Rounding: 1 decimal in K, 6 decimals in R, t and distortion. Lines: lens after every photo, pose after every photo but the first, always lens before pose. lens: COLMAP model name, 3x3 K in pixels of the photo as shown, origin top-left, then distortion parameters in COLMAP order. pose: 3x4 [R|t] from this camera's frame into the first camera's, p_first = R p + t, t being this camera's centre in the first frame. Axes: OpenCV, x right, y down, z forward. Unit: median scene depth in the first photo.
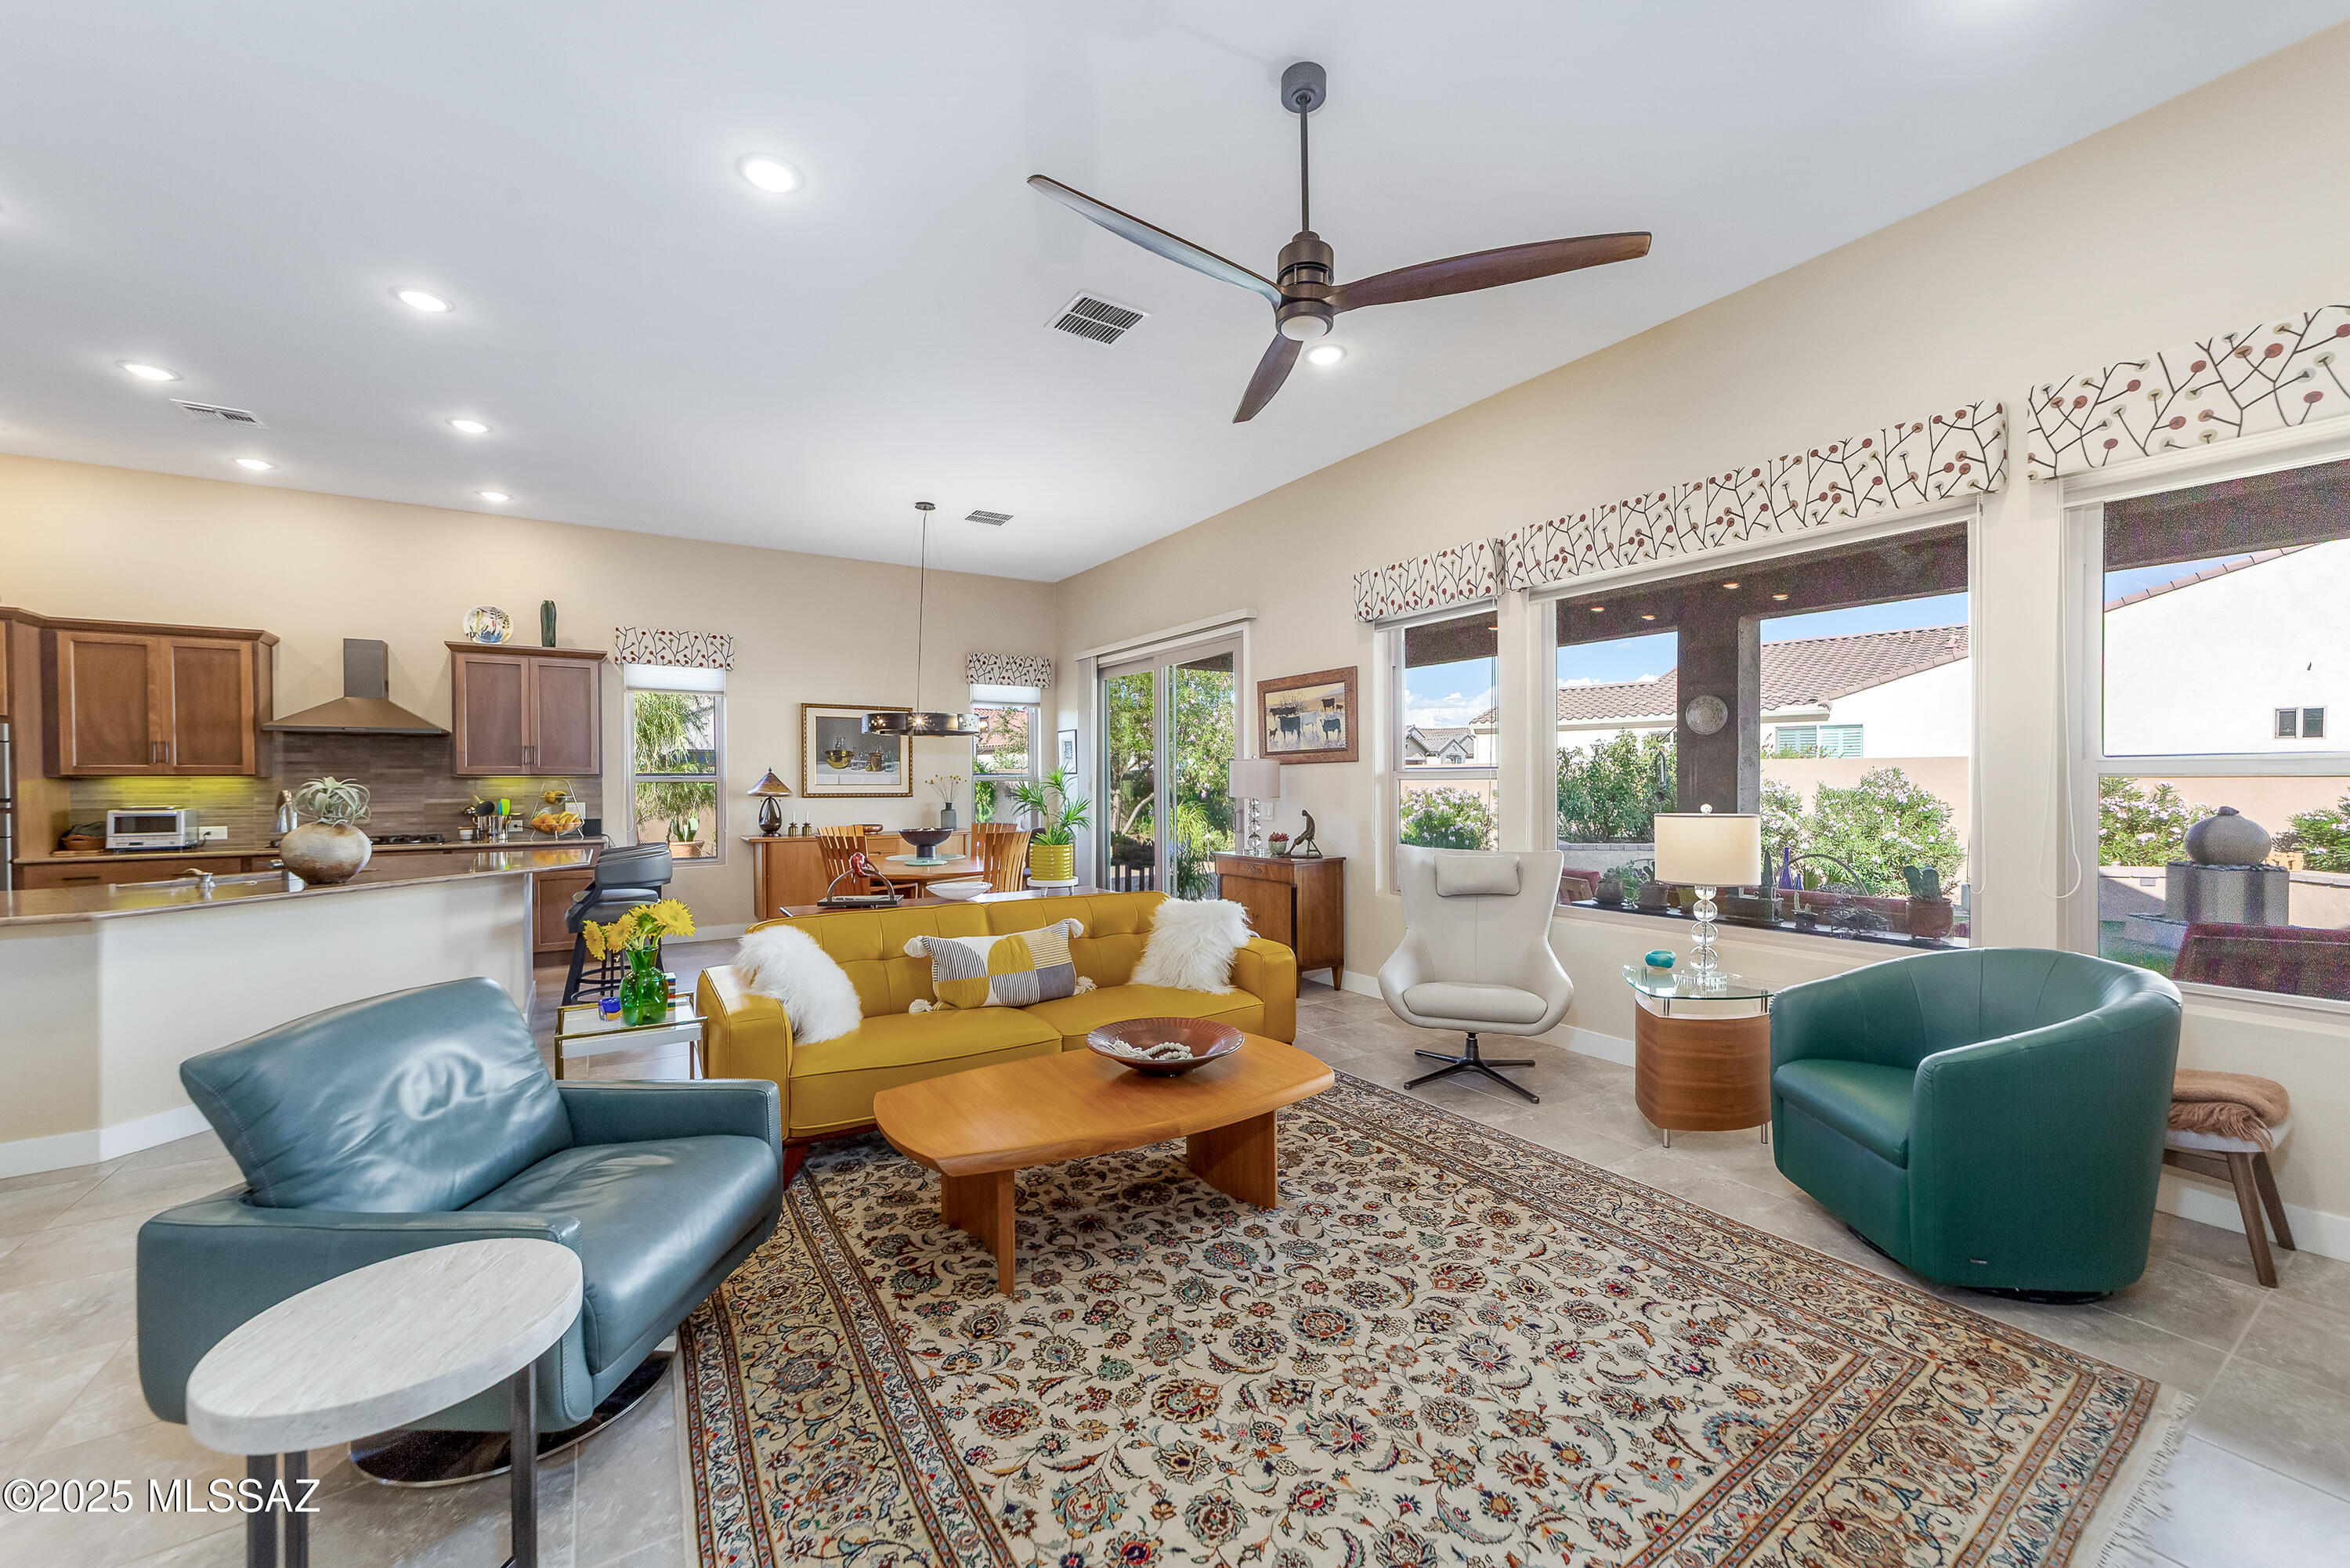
lens RADIAL K [[927.7, 0, 1175.0], [0, 927.7, 784.0], [0, 0, 1]] dist [-0.008479, 0.000350]
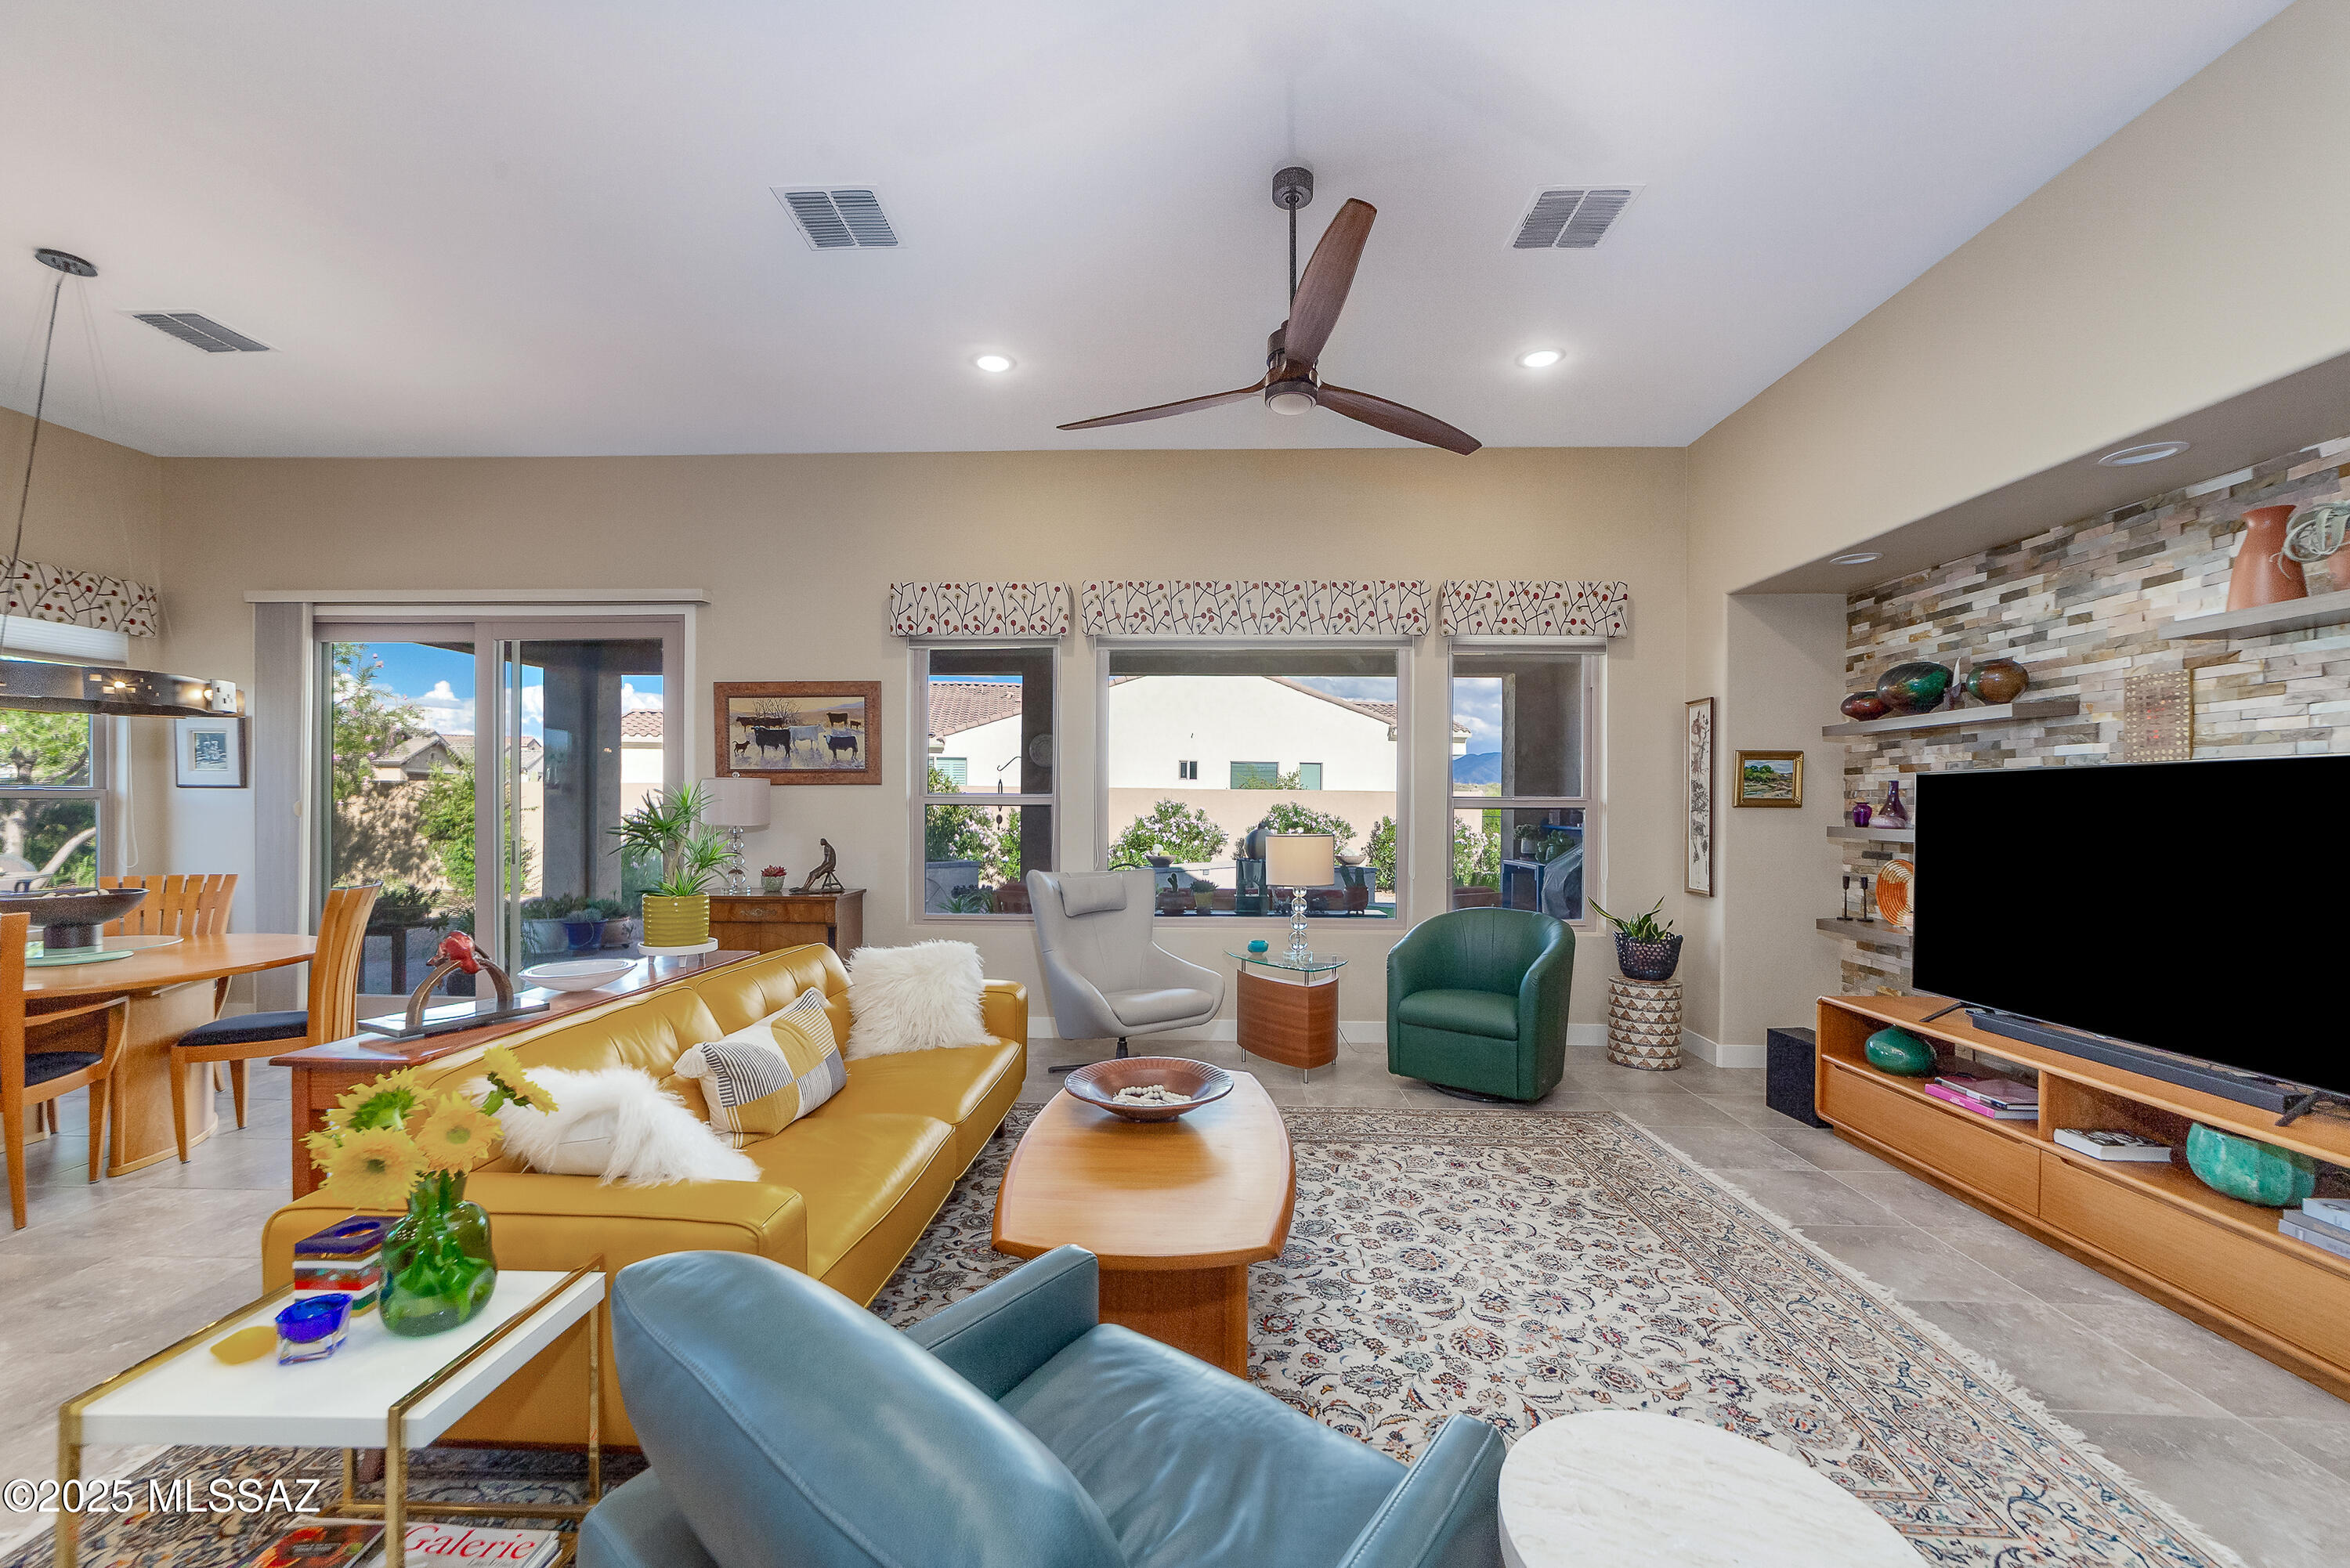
lens RADIAL K [[947.9, 0, 1173.4], [0, 947.9, 812.0], [0, 0, 1]] dist [-0.010740, 0.000188]
pose [[0.554508, -0.000681, 0.832178, -0.896356], [-0.006341, 0.999967, 0.005044, -0.008424], [-0.832154, -0.008074, 0.554486, 0.496683]]
